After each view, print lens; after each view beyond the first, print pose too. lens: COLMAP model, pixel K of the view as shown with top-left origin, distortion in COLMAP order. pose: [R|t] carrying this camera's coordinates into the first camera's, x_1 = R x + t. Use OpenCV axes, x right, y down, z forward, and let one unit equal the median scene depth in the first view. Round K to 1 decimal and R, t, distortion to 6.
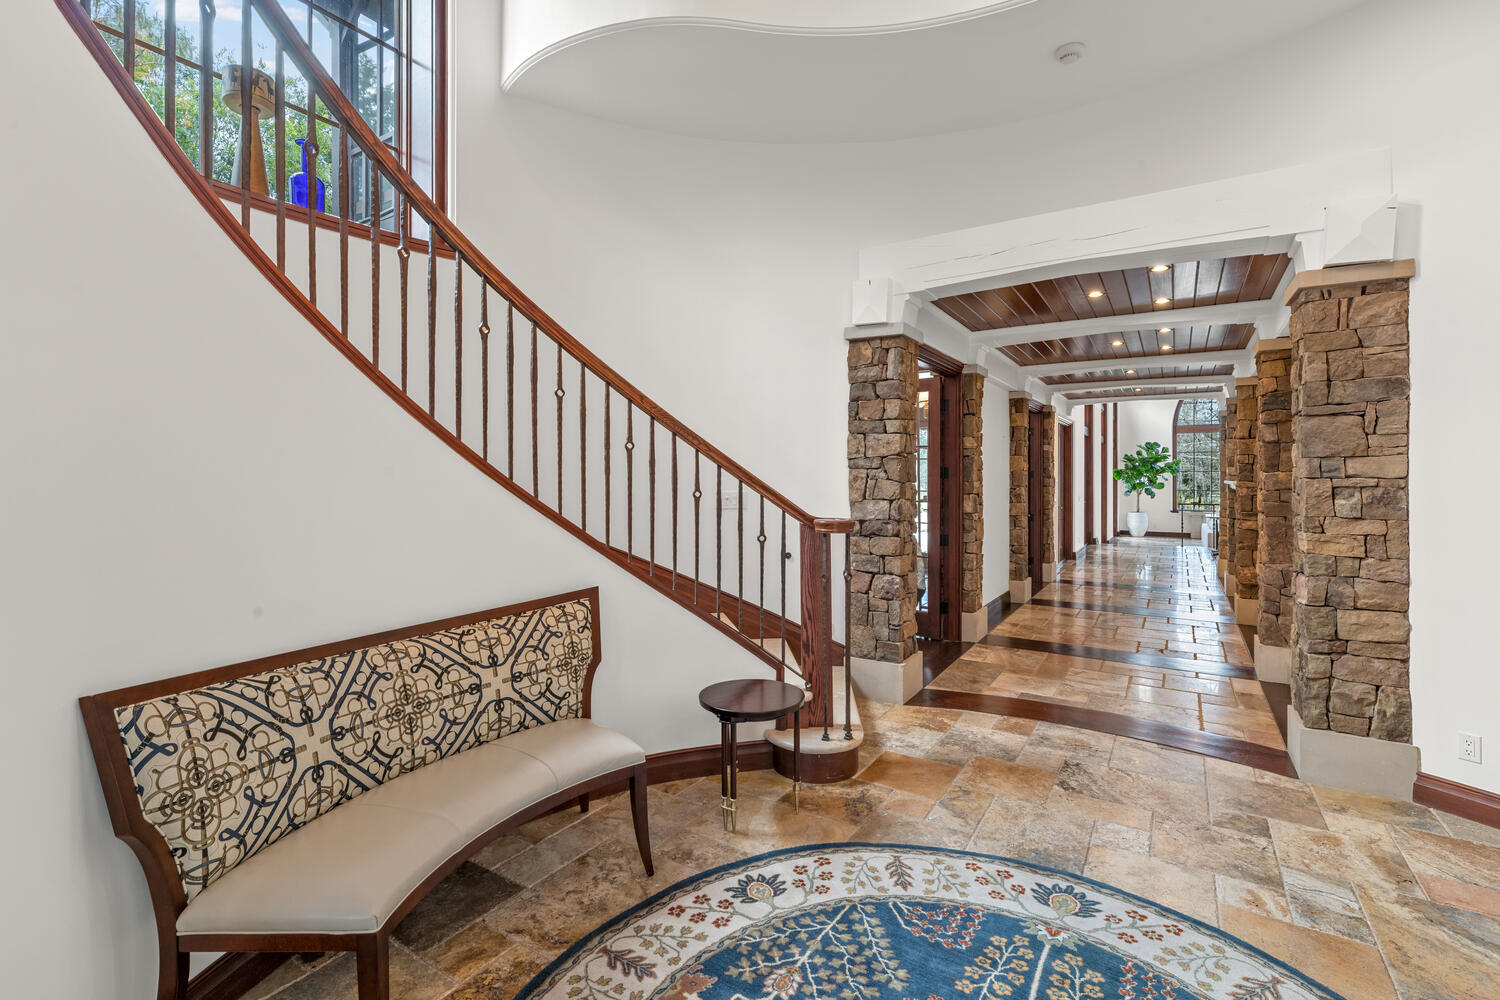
lens RADIAL K [[602.1, 0, 749.7], [0, 602.1, 485.2], [0, 0, 1]] dist [0.000018, -0.000048]
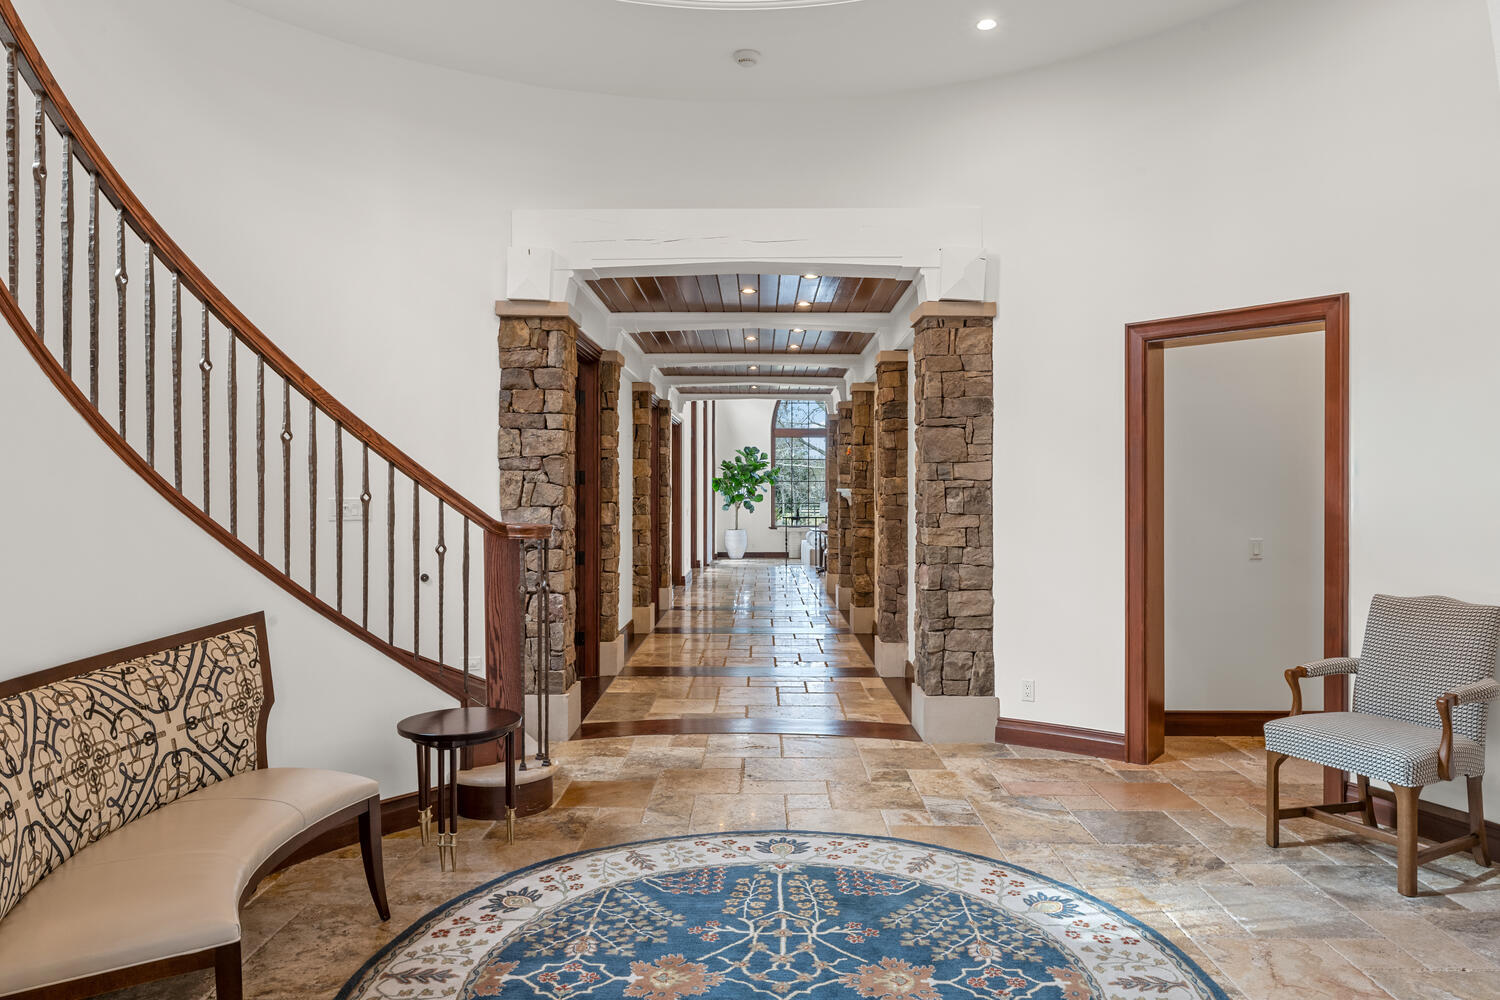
lens RADIAL K [[619.9, 0, 746.0], [0, 619.9, 489.2], [0, 0, 1]] dist [-0.000490, -0.000379]
pose [[0.903584, -0.007507, 0.428346, 0.103222], [0.004136, 0.999953, 0.008800, -0.006940], [-0.428392, -0.006180, 0.903572, 0.076416]]
